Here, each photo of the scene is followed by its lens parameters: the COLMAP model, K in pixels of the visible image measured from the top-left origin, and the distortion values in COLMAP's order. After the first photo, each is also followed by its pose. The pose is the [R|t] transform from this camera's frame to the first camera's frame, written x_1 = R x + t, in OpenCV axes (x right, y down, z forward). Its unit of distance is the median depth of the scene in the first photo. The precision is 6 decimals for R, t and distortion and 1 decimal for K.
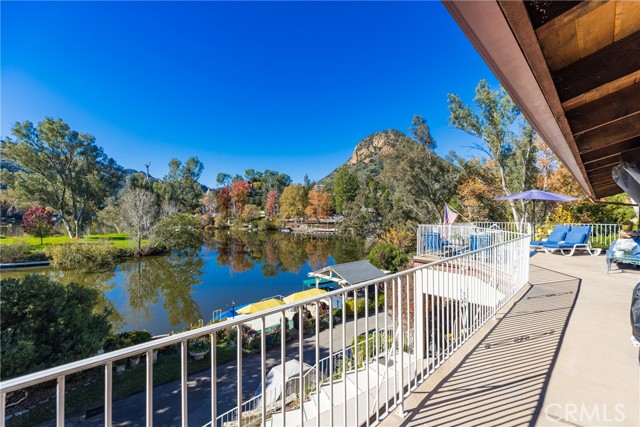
lens RADIAL K [[284.7, 0, 322.5], [0, 284.7, 213.2], [0, 0, 1]] dist [0.005128, -0.000028]
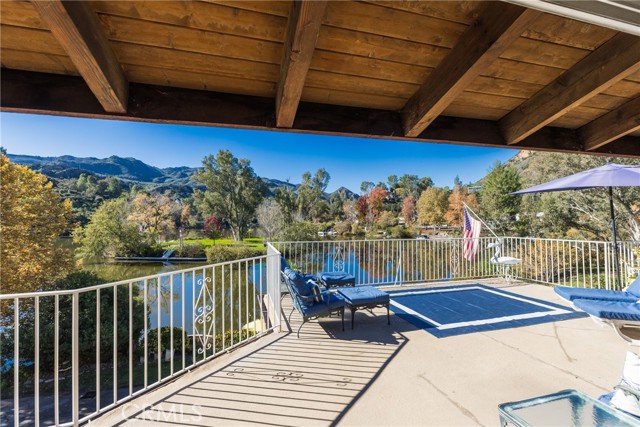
lens RADIAL K [[284.7, 0, 322.5], [0, 284.7, 213.2], [0, 0, 1]] dist [0.005128, -0.000028]
pose [[0.869715, -0.020228, -0.493139, 0.097833], [0.009059, 0.999646, -0.025028, -0.000526], [0.493470, 0.017300, 0.869590, 0.071746]]
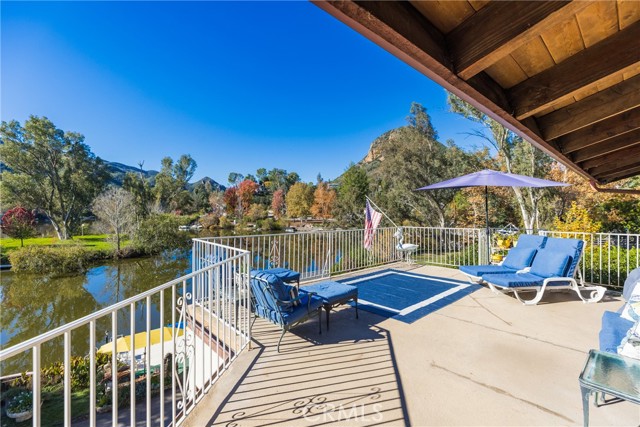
lens RADIAL K [[284.7, 0, 322.5], [0, 284.7, 213.2], [0, 0, 1]] dist [0.005128, -0.000028]
pose [[0.998239, -0.004767, -0.059123, 0.077716], [0.004964, 0.999983, 0.003182, -0.000227], [0.059107, -0.003470, 0.998246, 0.072753]]
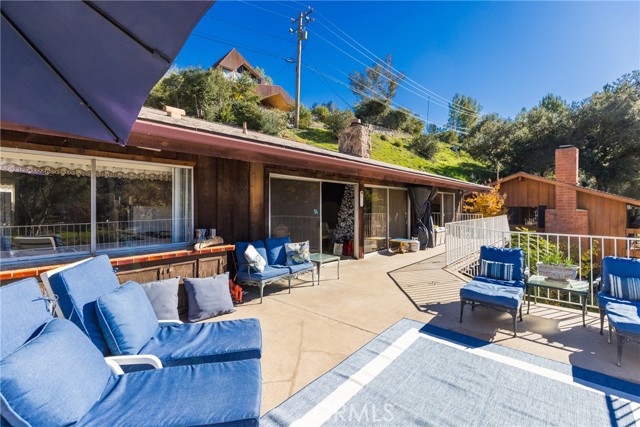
lens RADIAL K [[286.9, 0, 322.5], [0, 286.9, 212.0], [0, 0, 1]] dist [0.003836, -0.000096]
pose [[-0.998309, -0.004303, -0.057969, 0.108198], [-0.006384, 0.999340, 0.035750, -0.000848], [0.057777, 0.036059, -0.997678, 0.175962]]
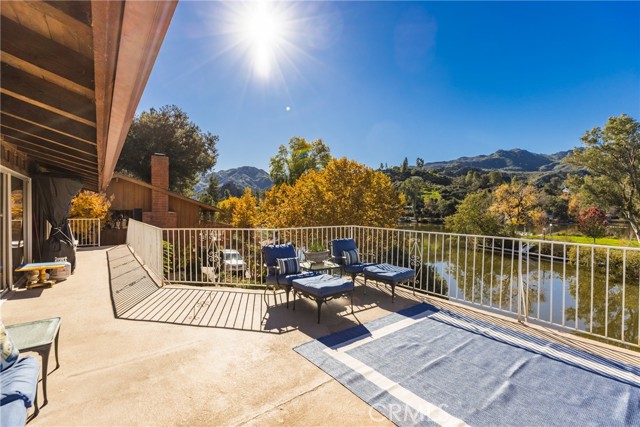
lens RADIAL K [[284.7, 0, 322.5], [0, 284.7, 213.2], [0, 0, 1]] dist [0.005128, -0.000028]
pose [[-0.128088, 0.006700, -0.991740, 0.129018], [-0.014263, 0.999861, 0.008597, 0.000948], [0.991660, 0.015246, -0.127975, 0.134243]]
